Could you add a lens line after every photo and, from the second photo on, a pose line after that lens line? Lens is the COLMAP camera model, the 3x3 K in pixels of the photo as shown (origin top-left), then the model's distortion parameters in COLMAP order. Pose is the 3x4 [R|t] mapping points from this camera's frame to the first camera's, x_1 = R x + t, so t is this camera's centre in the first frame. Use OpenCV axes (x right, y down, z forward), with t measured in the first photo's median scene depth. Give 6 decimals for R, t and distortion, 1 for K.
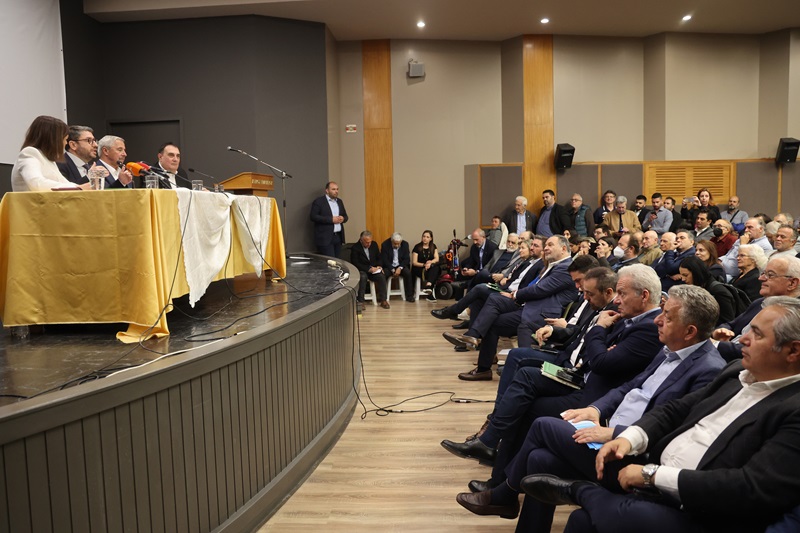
lens RADIAL K [[569.2, 0, 400.0], [0, 569.2, 266.5], [0, 0, 1]] dist [0.001974, -0.049820]
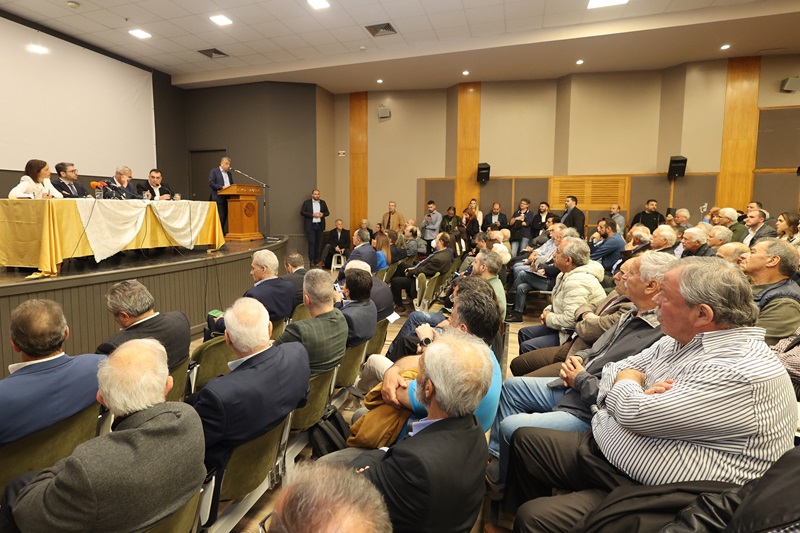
lens RADIAL K [[408.7, 0, 400.0], [0, 408.7, 266.5], [0, 0, 1]] dist [-0.004497, -0.000346]
pose [[0.967119, 0.057555, -0.247726, 0.345752], [-0.045239, 0.997454, 0.055127, -0.012480], [0.250268, -0.042108, 0.967260, -0.011836]]
